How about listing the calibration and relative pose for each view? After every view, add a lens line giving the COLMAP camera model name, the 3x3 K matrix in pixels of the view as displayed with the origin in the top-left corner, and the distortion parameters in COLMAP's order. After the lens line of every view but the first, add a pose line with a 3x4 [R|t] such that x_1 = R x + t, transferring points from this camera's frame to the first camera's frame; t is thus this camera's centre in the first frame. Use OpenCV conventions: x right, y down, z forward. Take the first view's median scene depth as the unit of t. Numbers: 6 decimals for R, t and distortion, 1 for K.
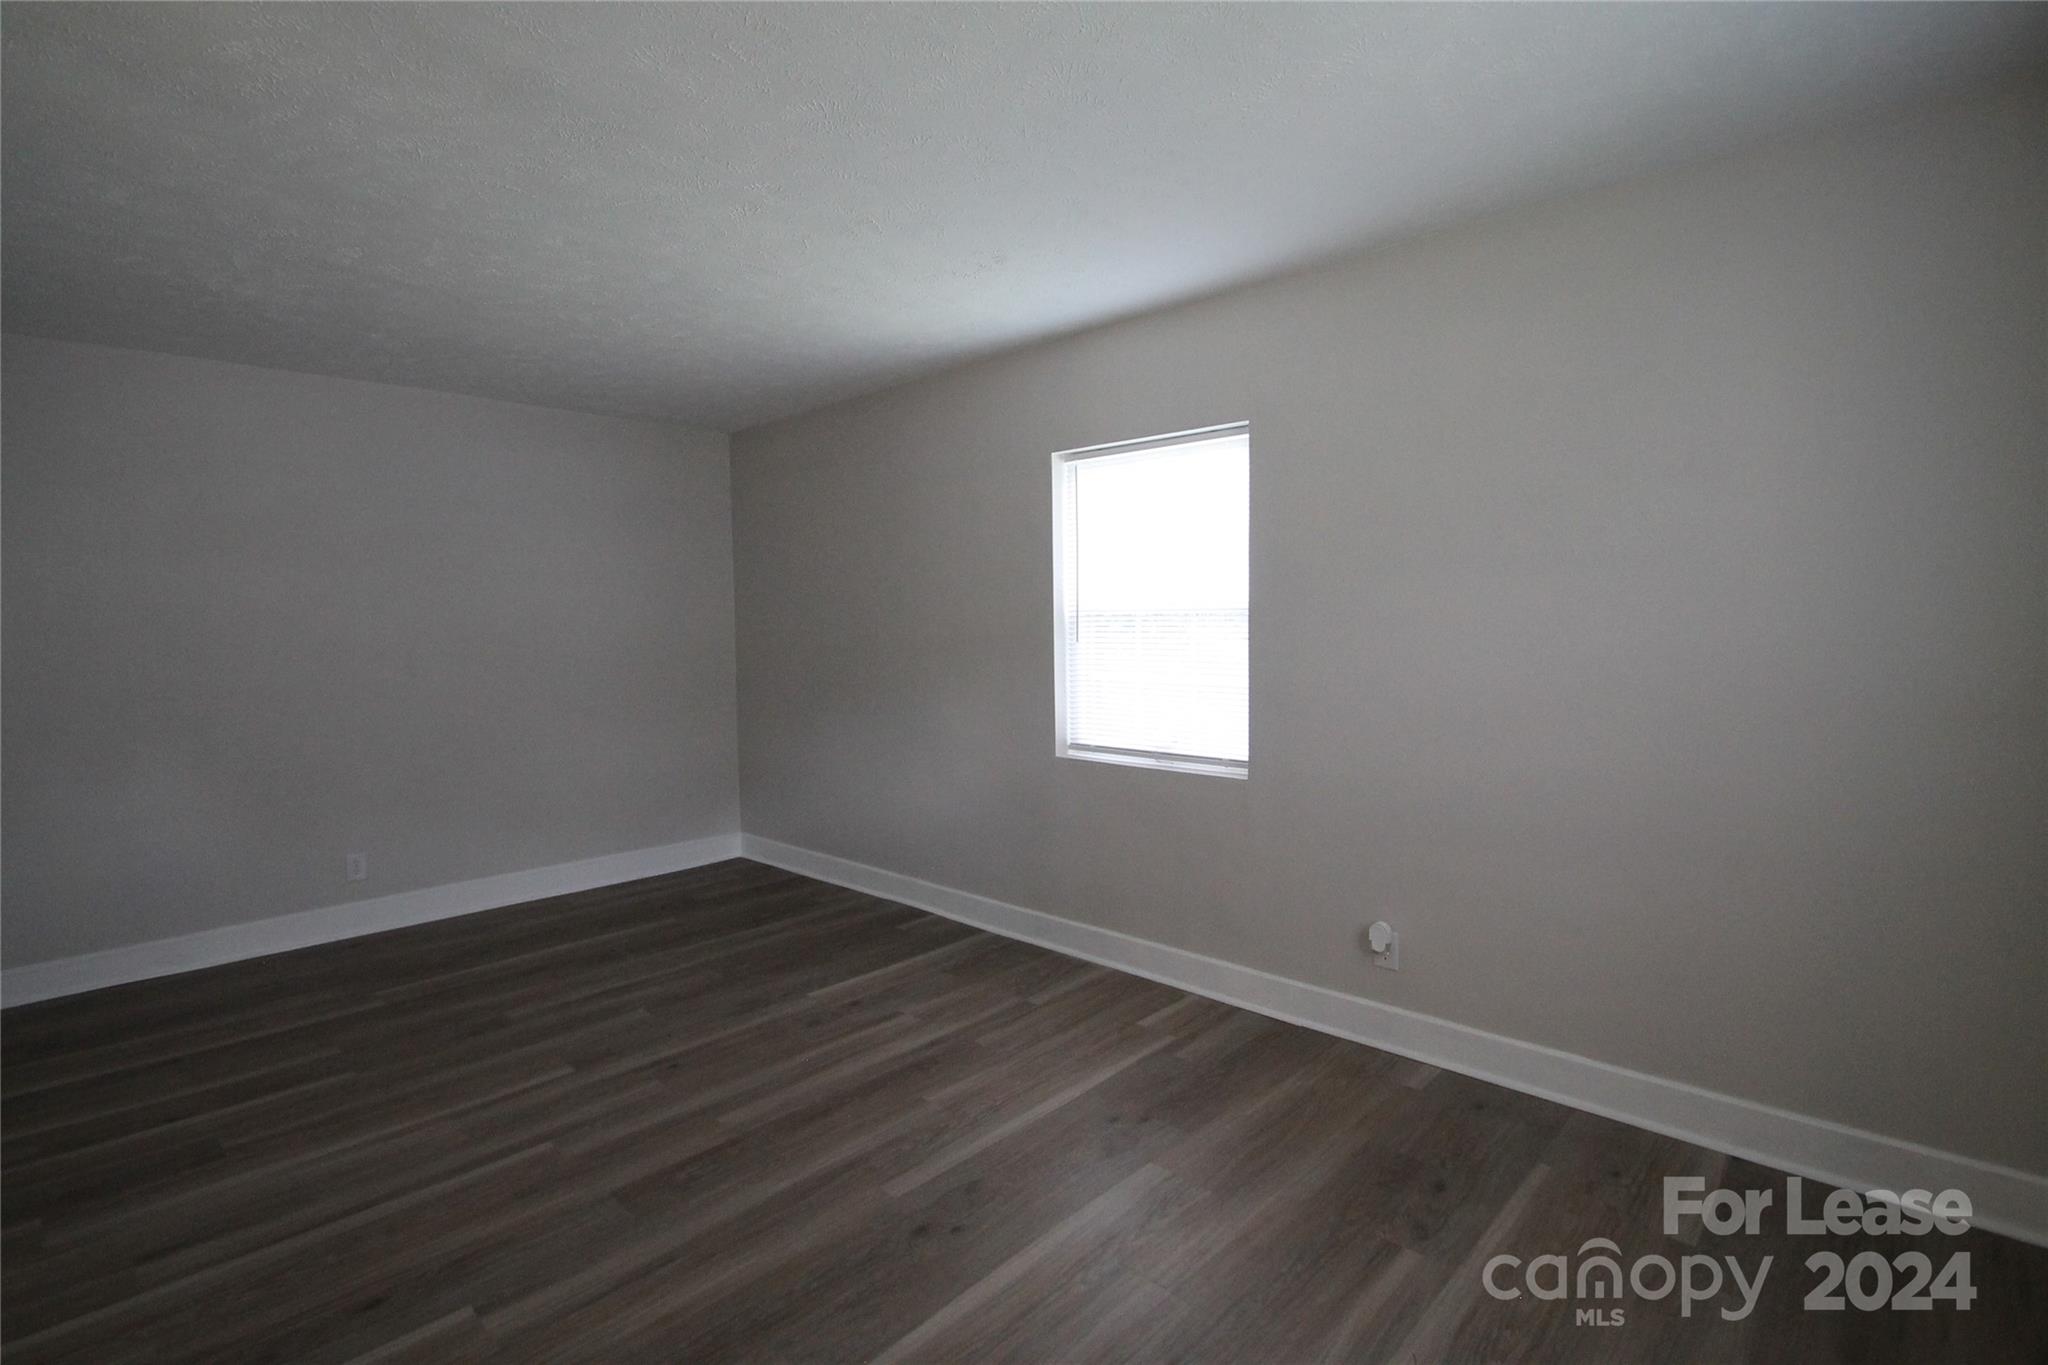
lens RADIAL K [[950.6, 0, 1027.9], [0, 950.6, 689.0], [0, 0, 1]] dist [0.000743, -0.015241]
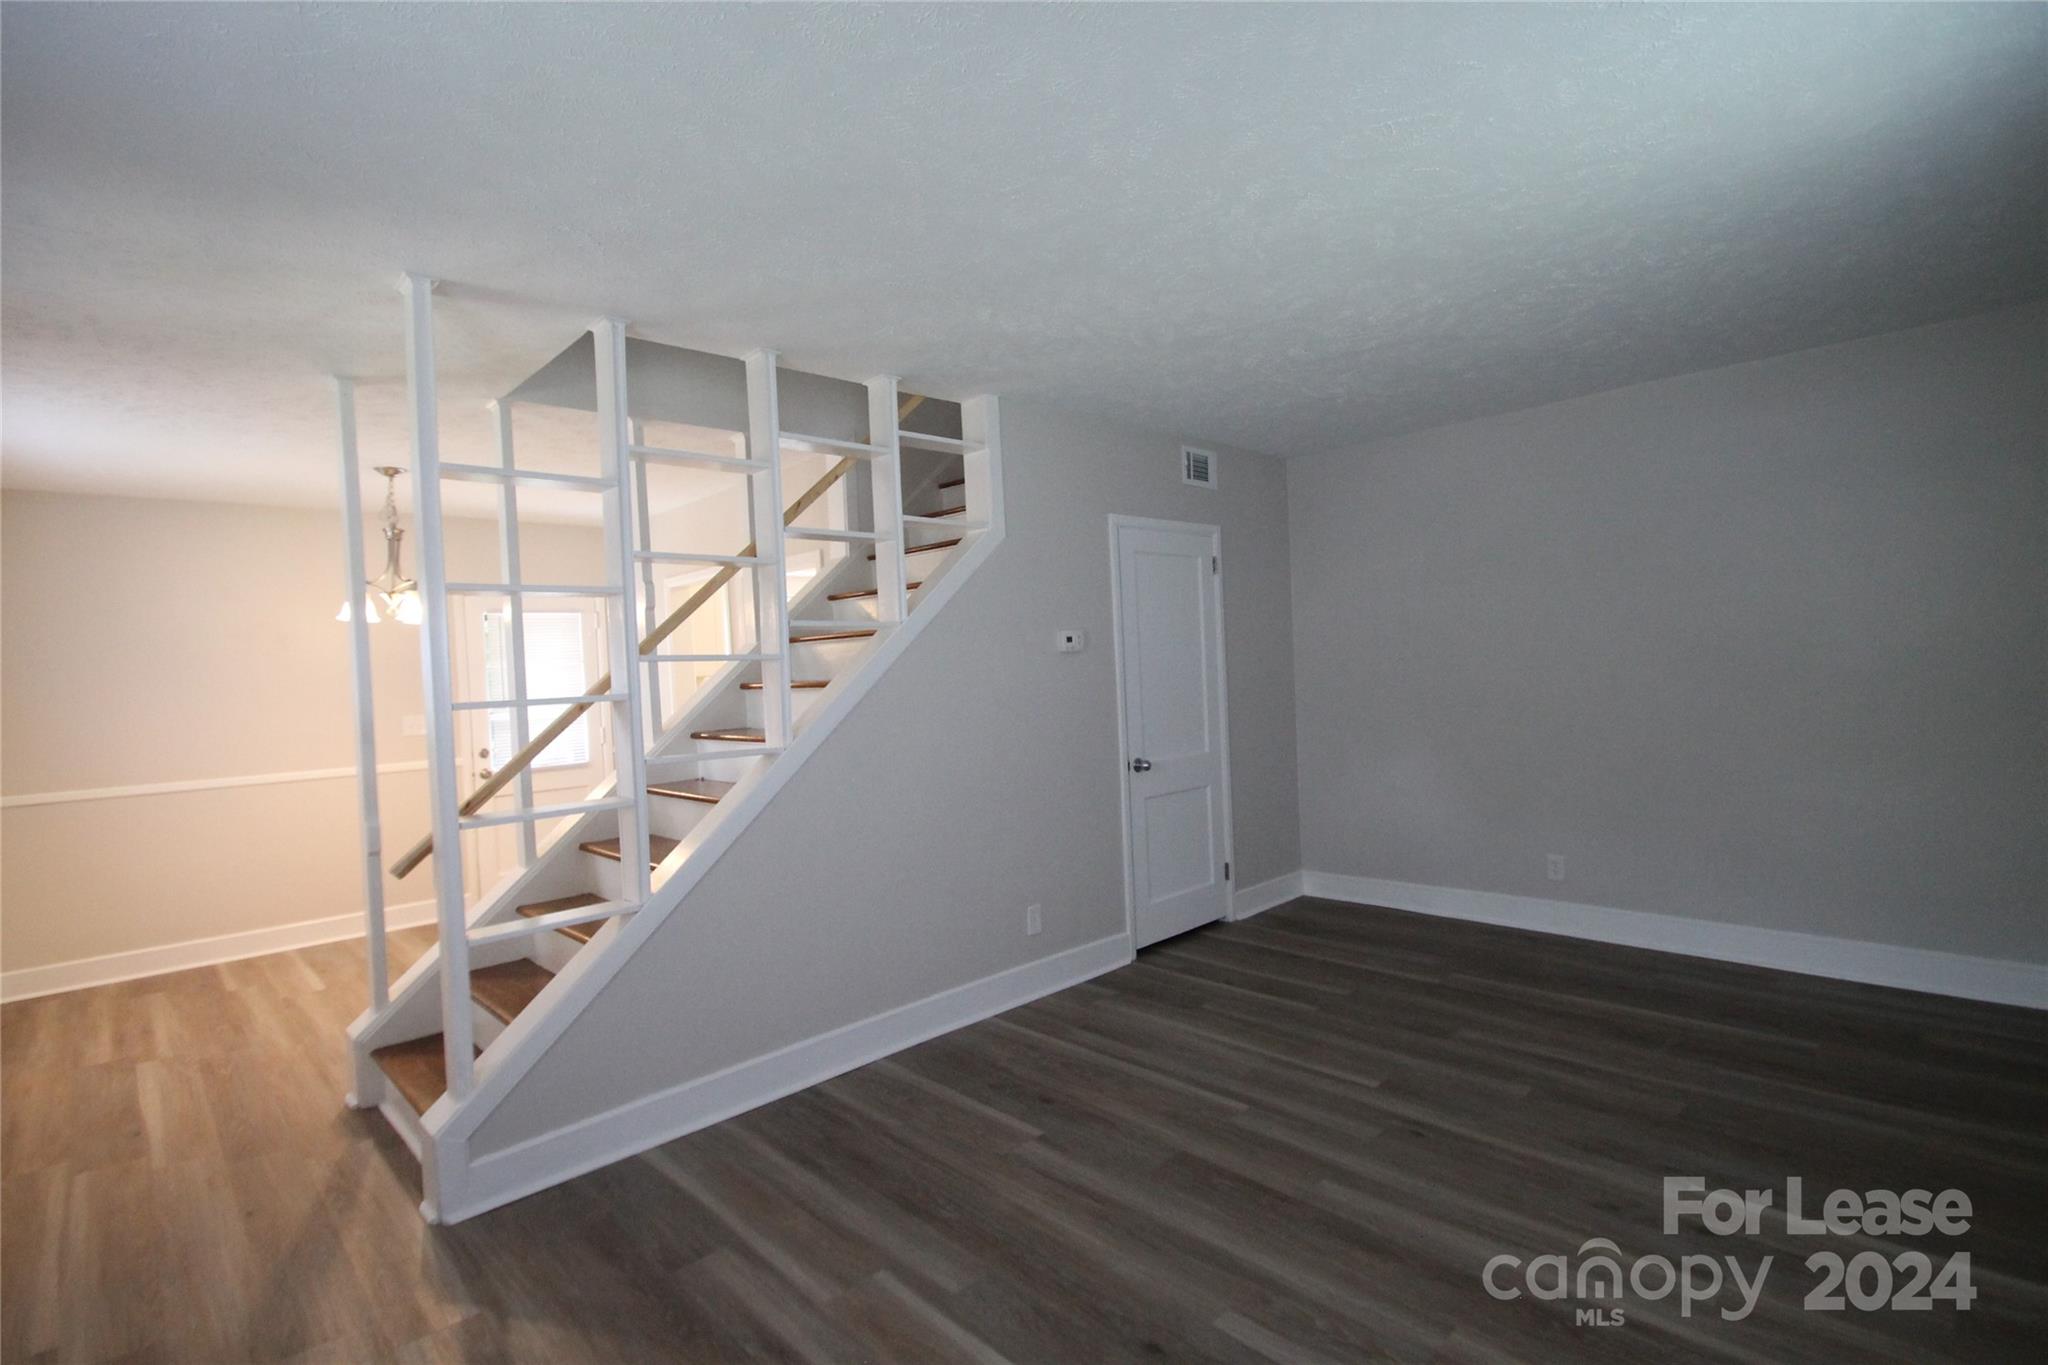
lens RADIAL K [[962.8, 0, 1005.8], [0, 962.8, 687.0], [0, 0, 1]] dist [0.019894, -0.021483]
pose [[-0.068409, 0.036701, -0.996982, 0.620139], [-0.024823, 0.998951, 0.038477, -0.060365], [0.997349, 0.027380, -0.067426, 0.731386]]
